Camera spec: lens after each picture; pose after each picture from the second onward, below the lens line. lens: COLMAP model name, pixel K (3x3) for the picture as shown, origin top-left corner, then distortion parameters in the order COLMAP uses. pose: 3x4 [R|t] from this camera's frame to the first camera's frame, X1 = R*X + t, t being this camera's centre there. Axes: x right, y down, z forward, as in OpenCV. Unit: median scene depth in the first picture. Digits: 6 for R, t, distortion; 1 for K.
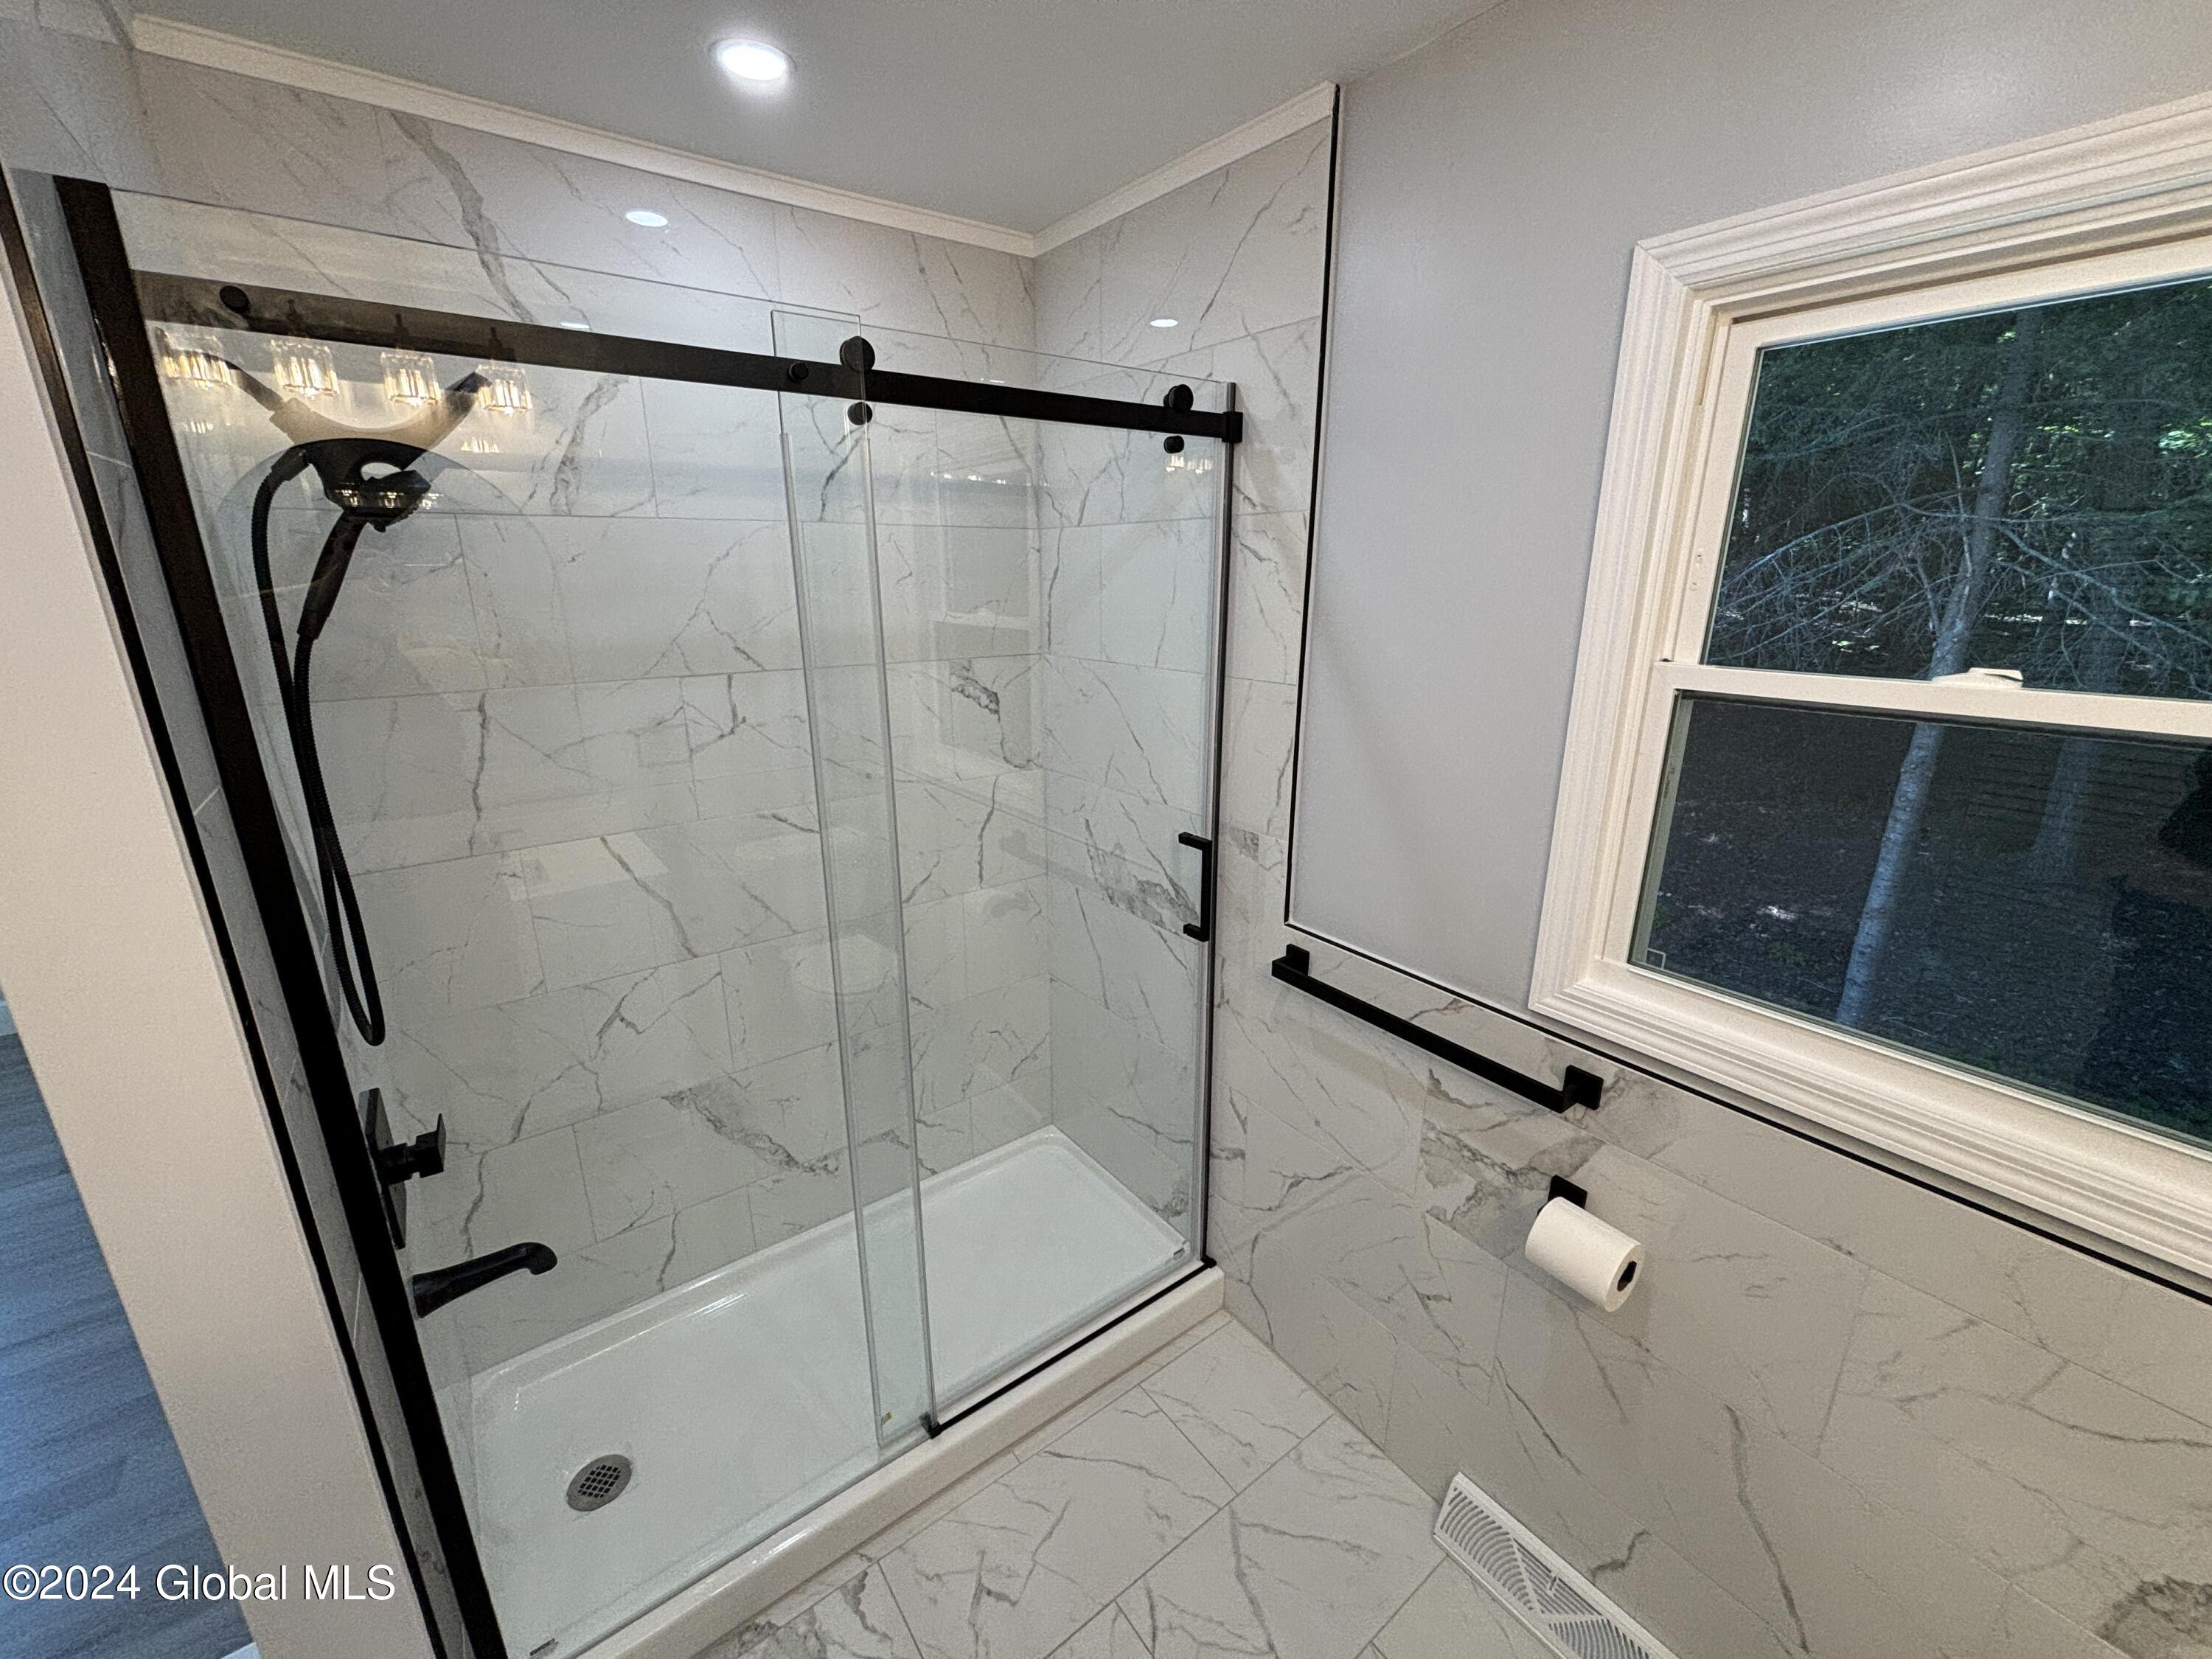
lens RADIAL K [[885.3, 0, 1095.4], [0, 885.3, 825.6], [0, 0, 1]] dist [-0.002822, -0.001906]
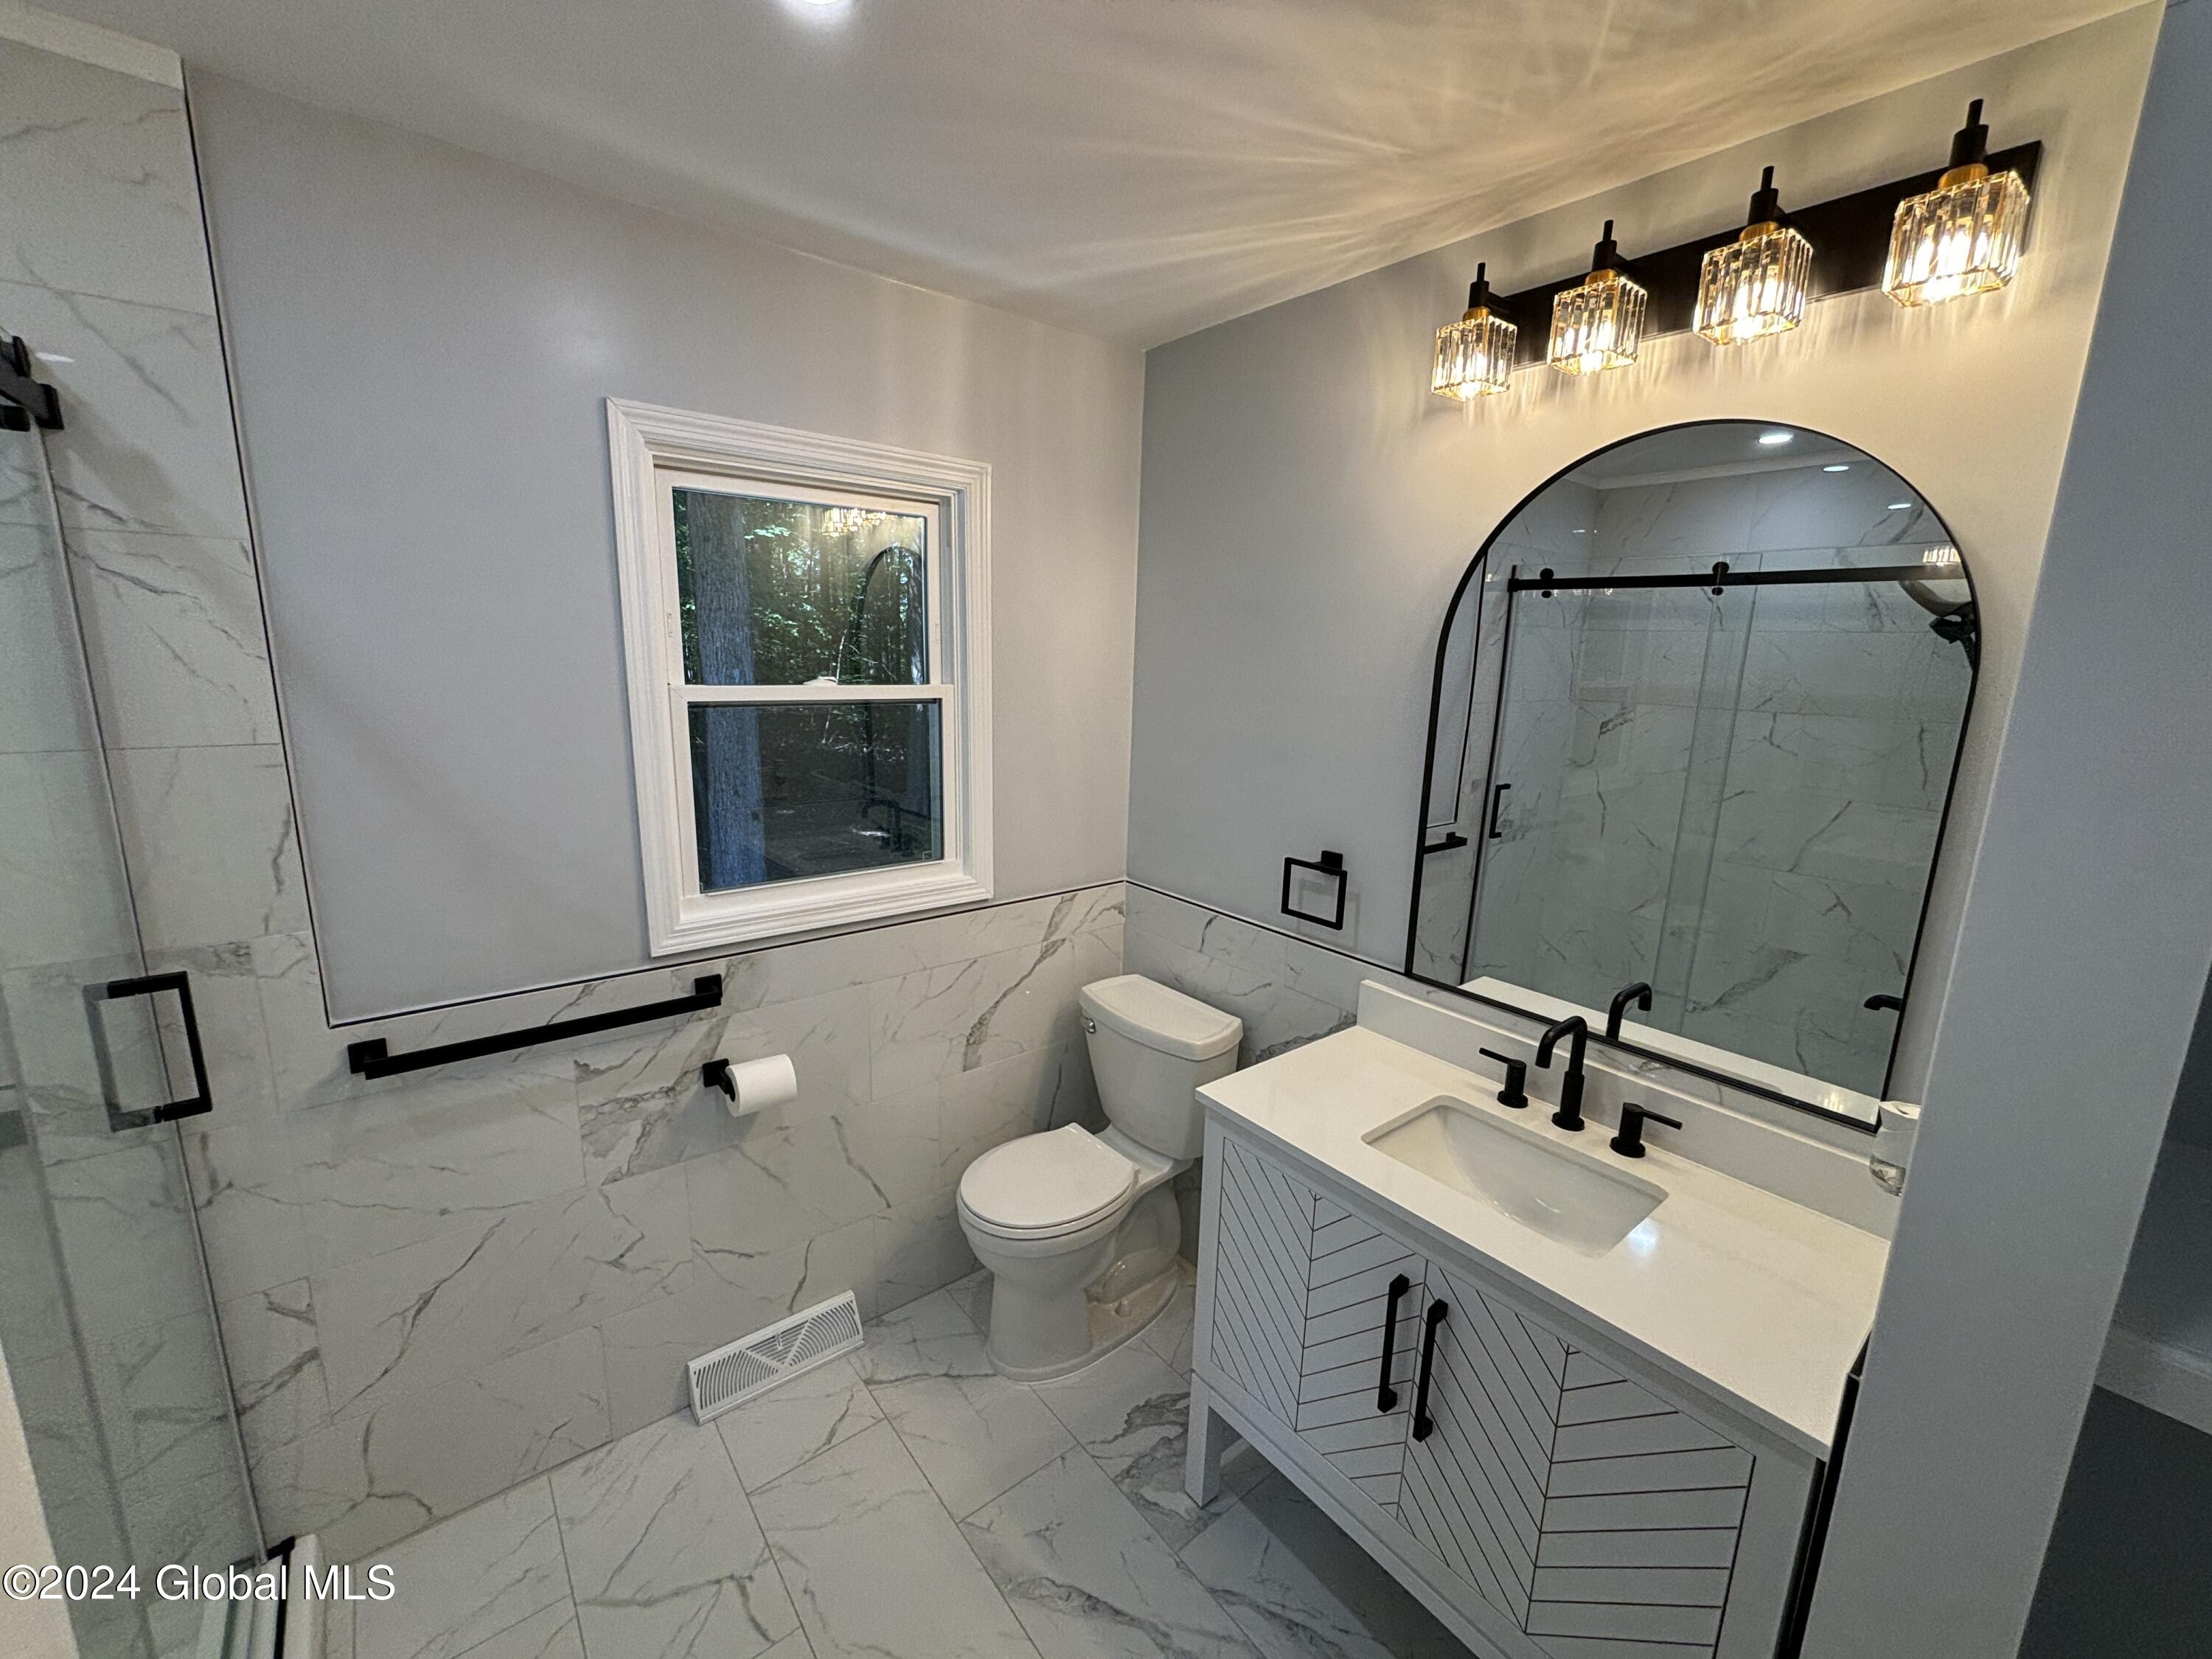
lens RADIAL K [[885.3, 0, 1104.3], [0, 885.3, 825.8], [0, 0, 1]] dist [-0.002822, -0.001906]
pose [[-0.040316, -0.196011, 0.979773, -0.643519], [0.250139, 0.947366, 0.199820, -0.056800], [-0.967370, 0.253136, 0.010836, 0.254413]]
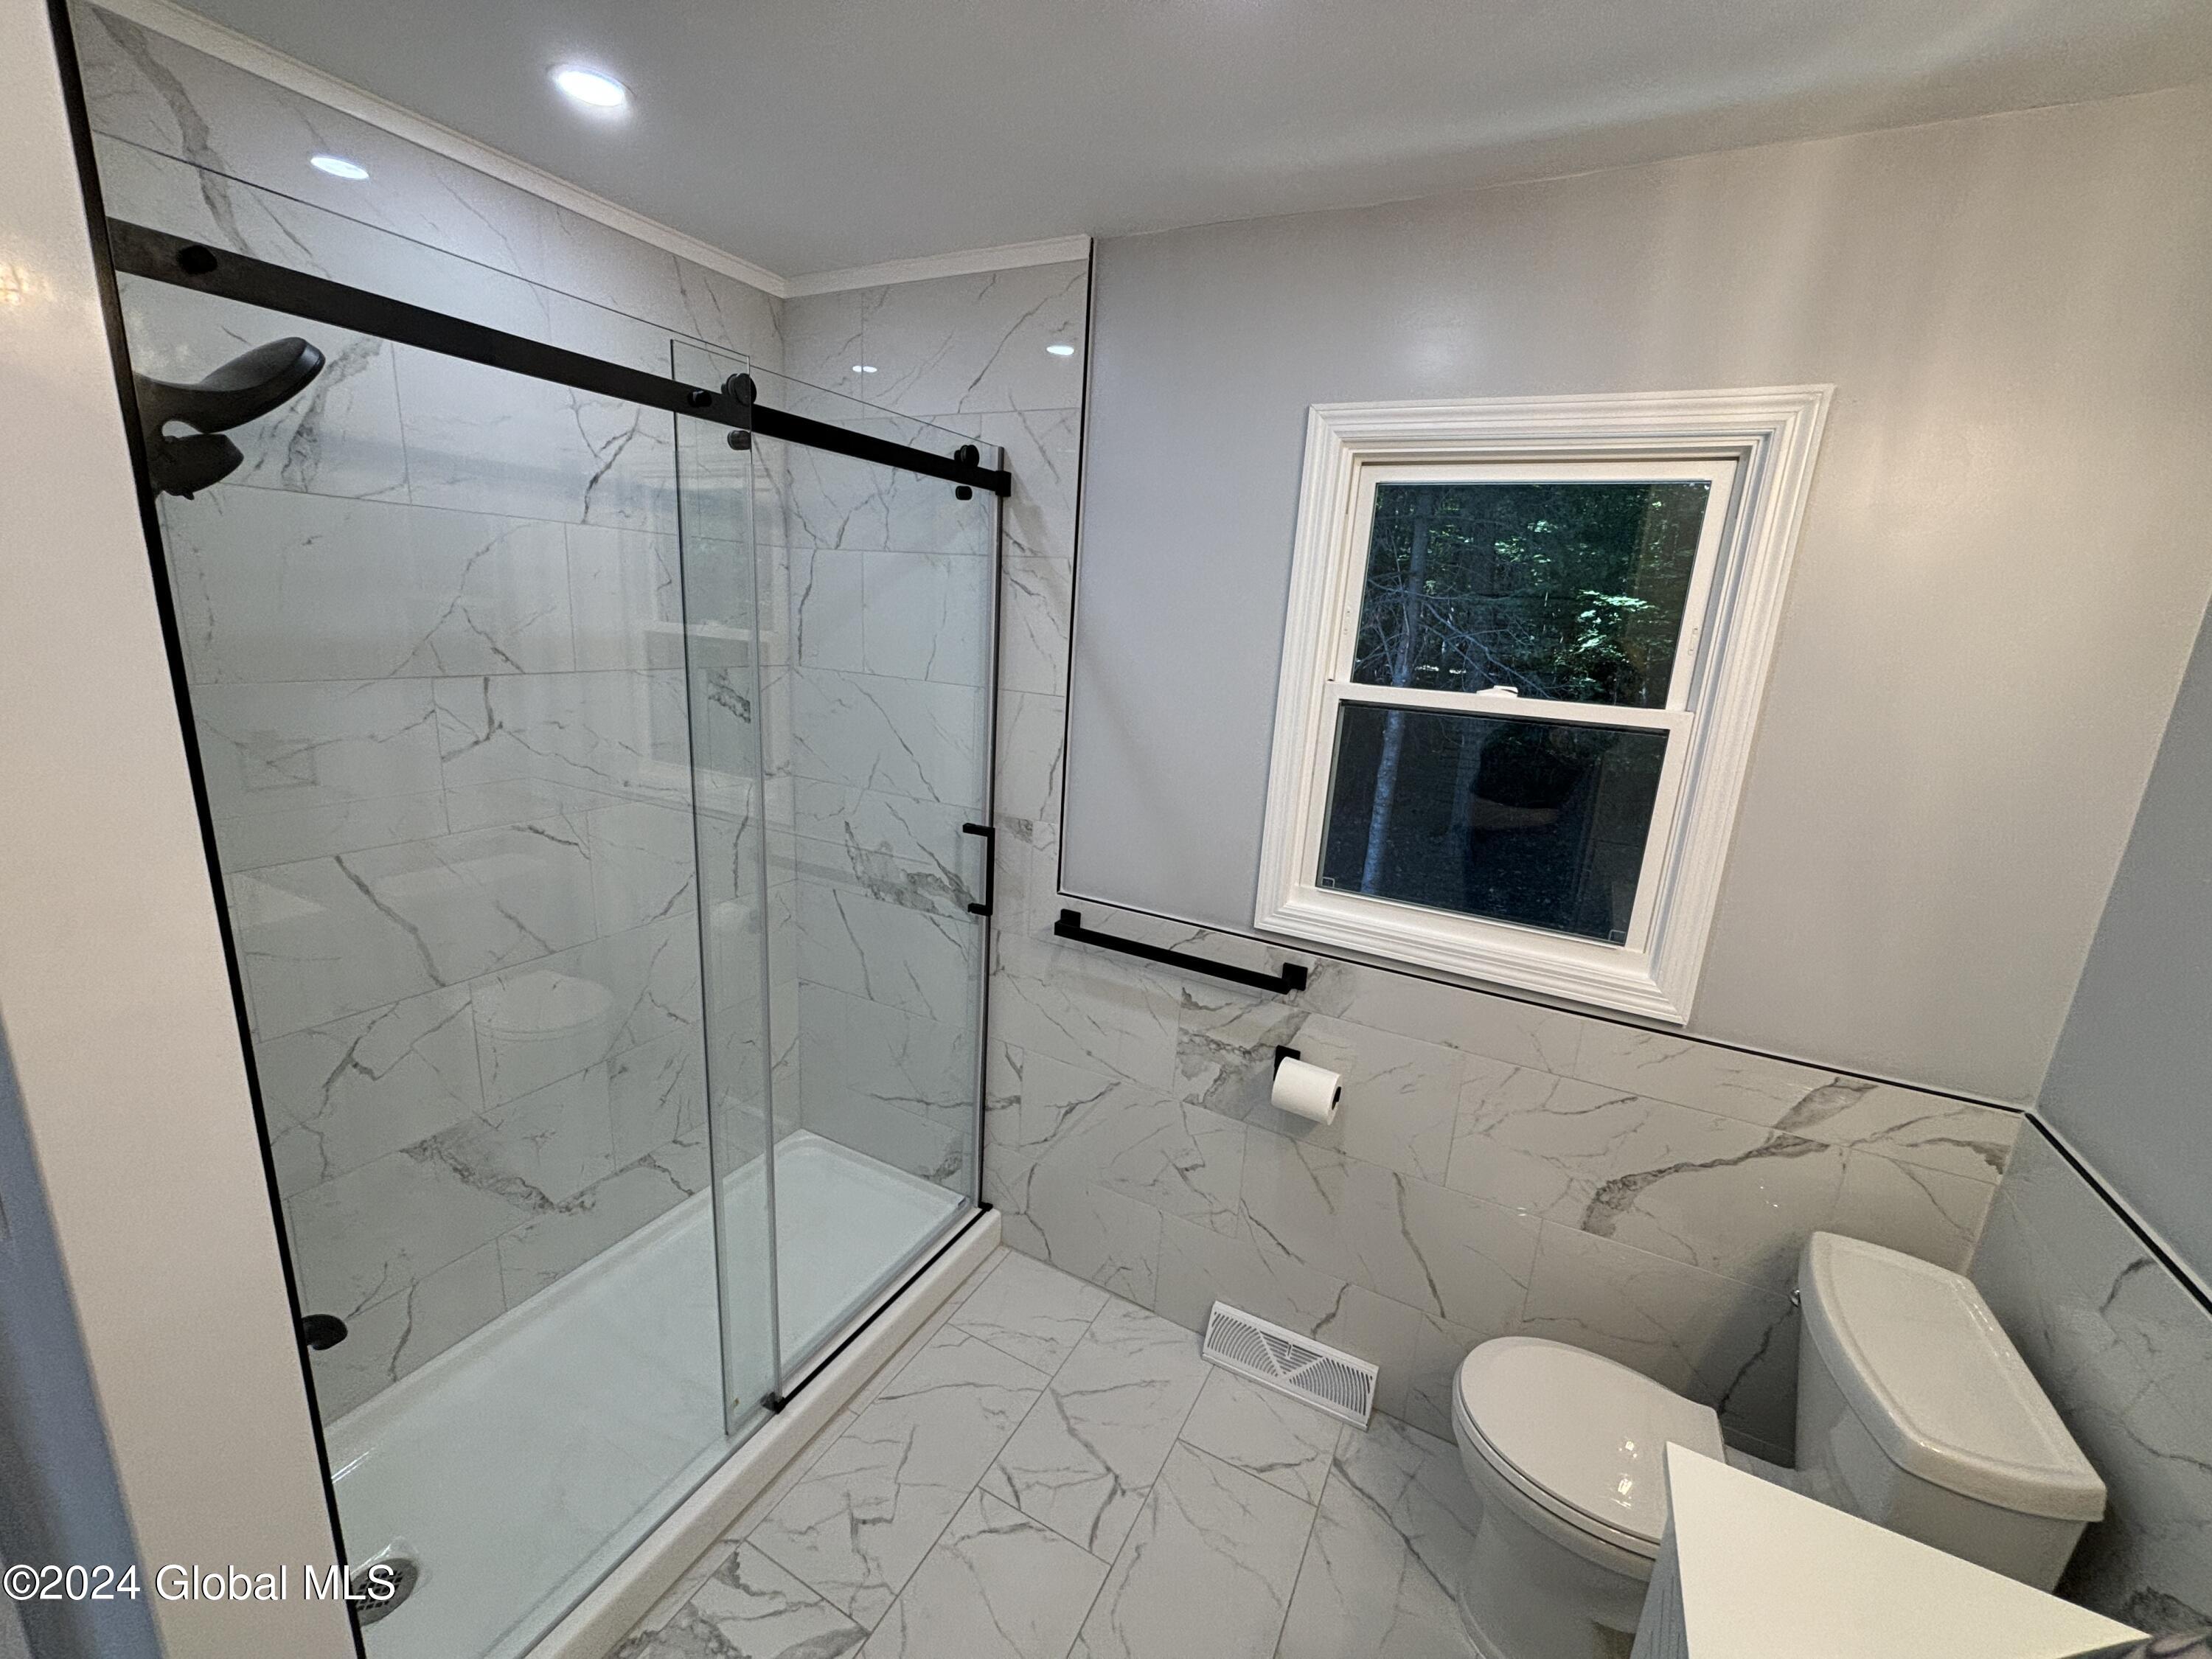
lens RADIAL K [[885.3, 0, 1096.2], [0, 885.3, 825.7], [0, 0, 1]] dist [-0.002822, -0.001906]
pose [[0.901111, -0.046121, 0.431128, -0.277307], [0.059124, 0.998109, -0.016800, 0.046487], [-0.429538, 0.040628, 0.902135, -0.130752]]
